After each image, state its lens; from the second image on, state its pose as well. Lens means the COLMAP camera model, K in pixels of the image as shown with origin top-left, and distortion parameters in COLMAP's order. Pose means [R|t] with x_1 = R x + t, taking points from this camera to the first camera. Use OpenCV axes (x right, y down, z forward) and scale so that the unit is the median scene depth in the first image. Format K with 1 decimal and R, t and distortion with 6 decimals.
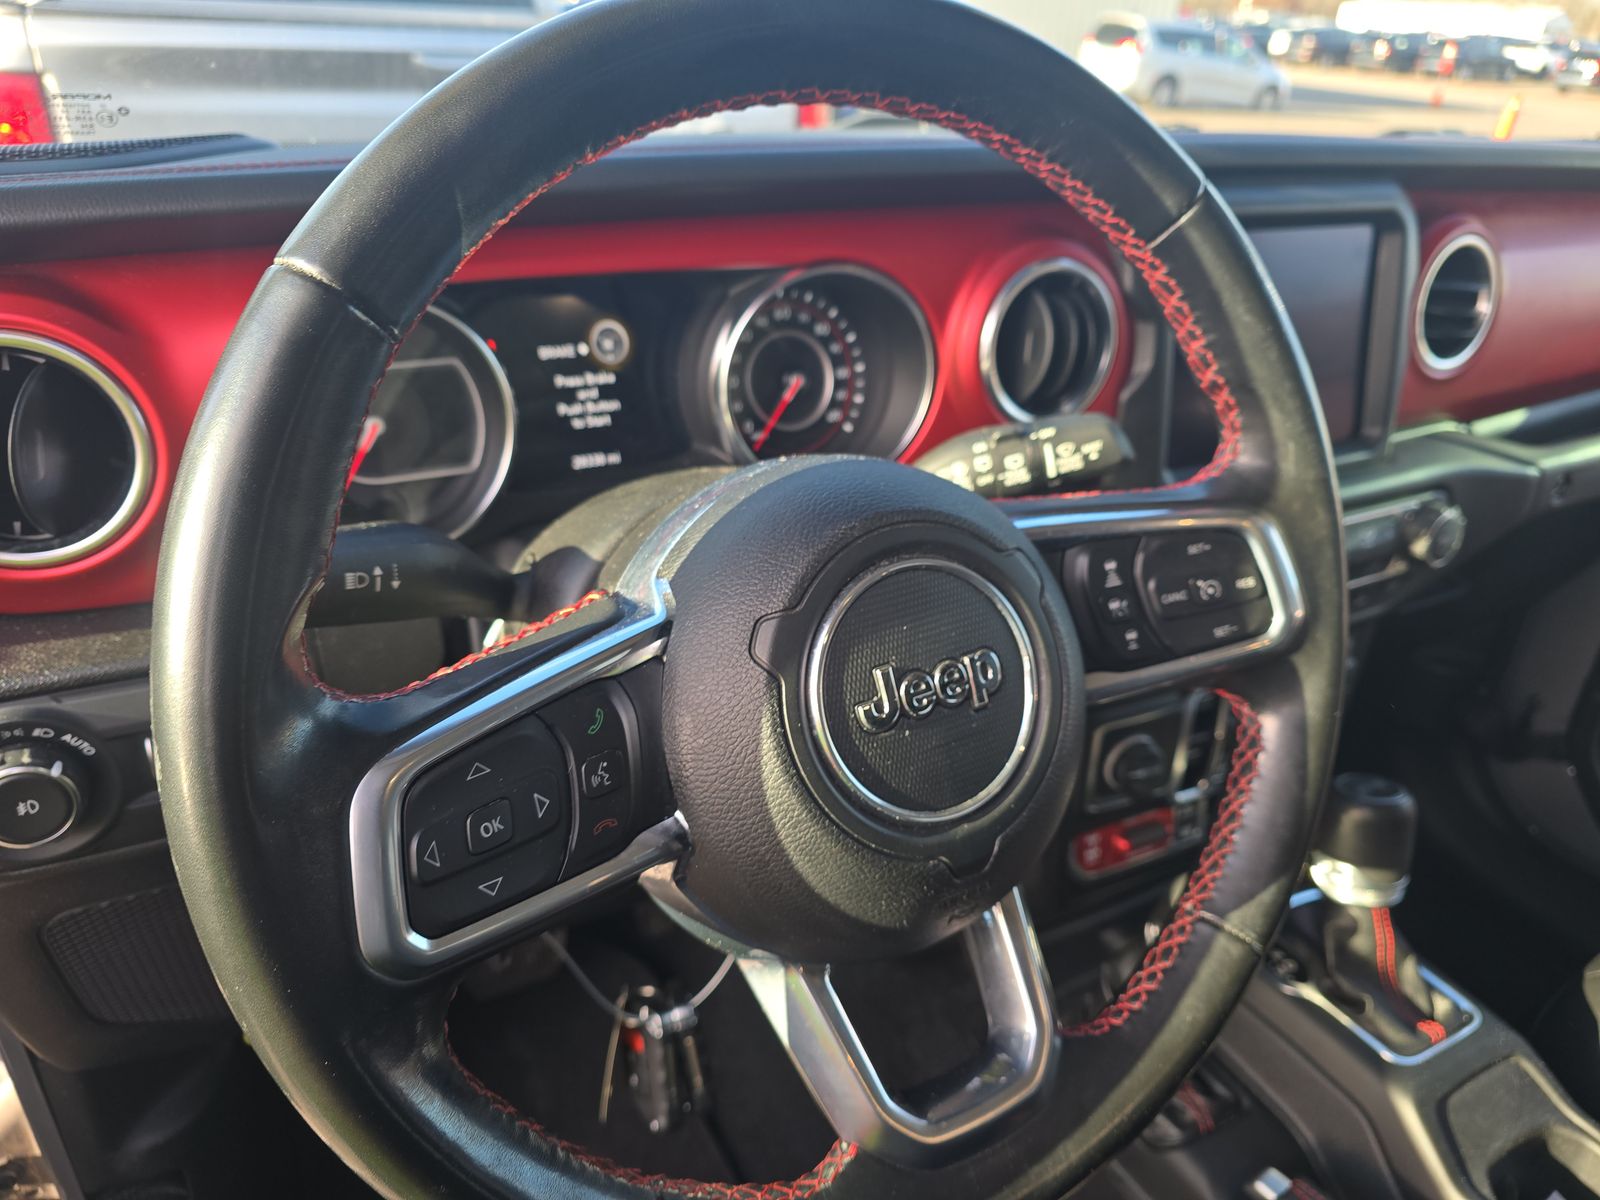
lens RADIAL K [[1089.0, 0, 754.5], [0, 1089.0, 605.4], [0, 0, 1]] dist [-0.002114, 0.000758]
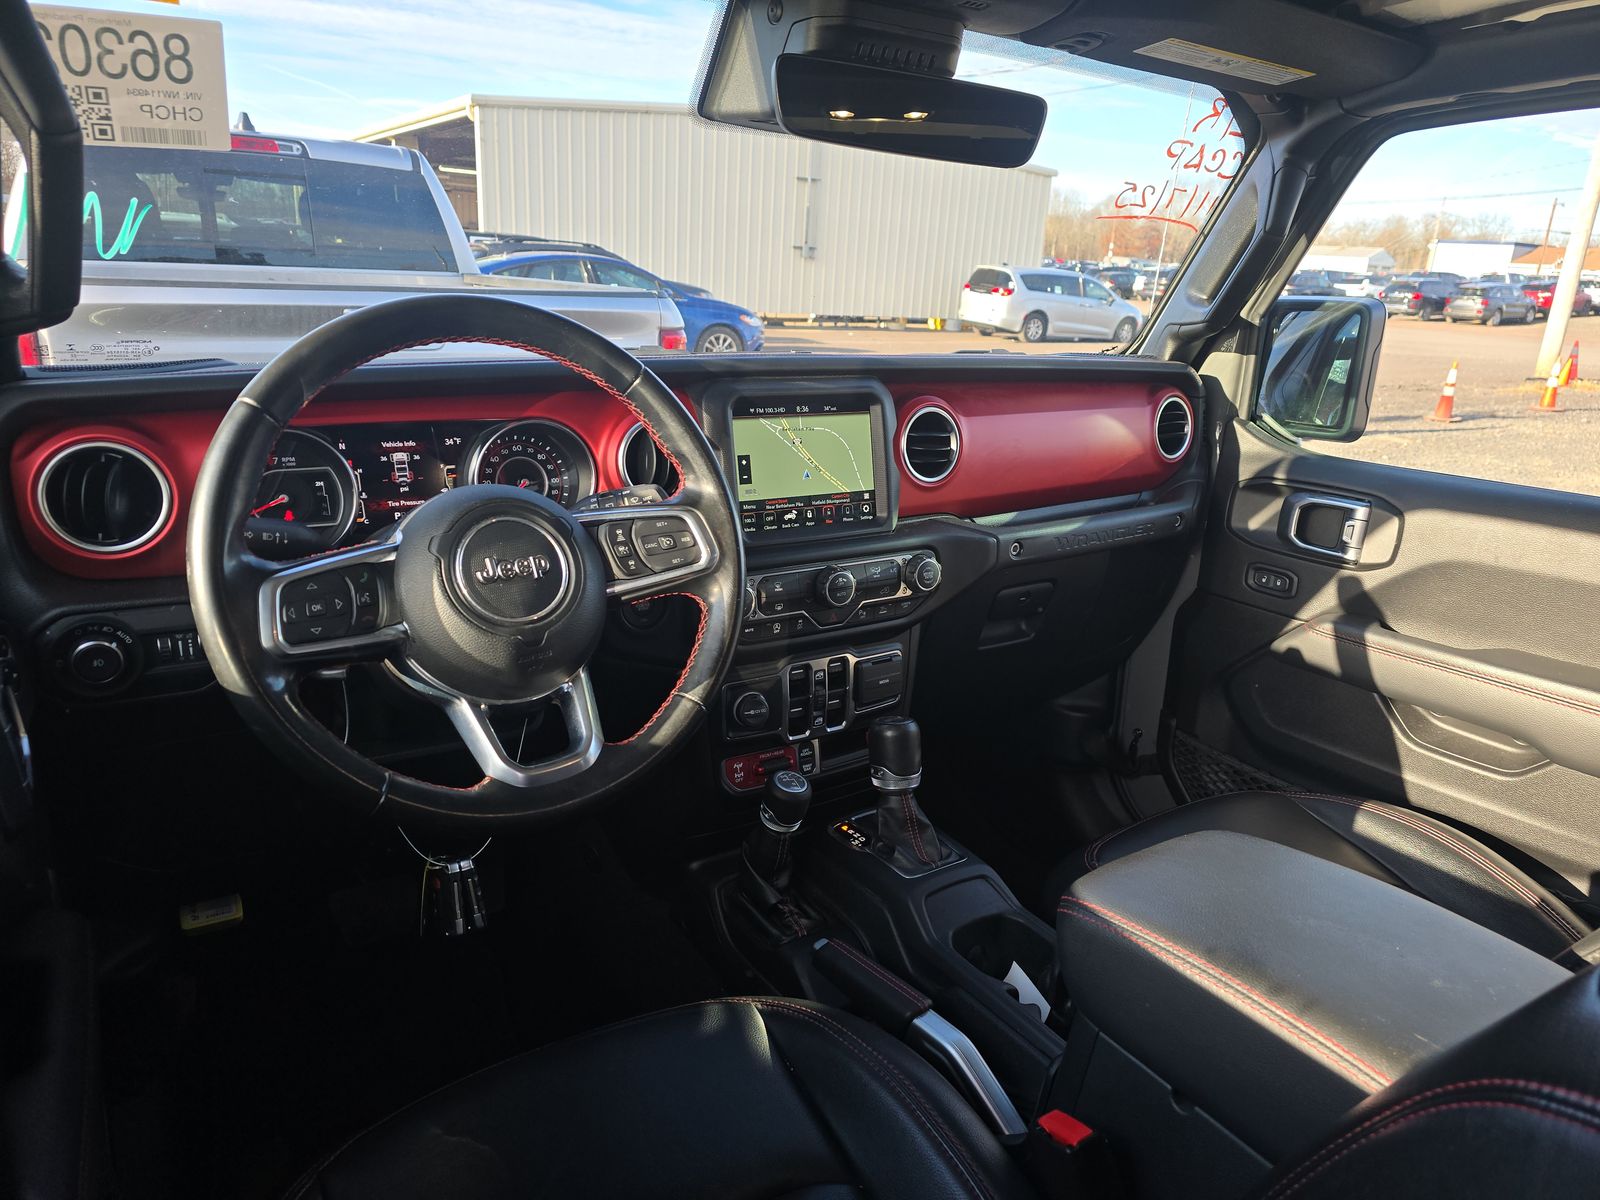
lens RADIAL K [[1068.5, 0, 803.4], [0, 1068.5, 589.9], [0, 0, 1]] dist [0.042580, -0.030455]
pose [[0.994717, -0.046674, 0.091429, 0.494211], [0.064356, 0.977433, -0.201202, 0.546853], [-0.079975, 0.206023, 0.975274, -1.157730]]
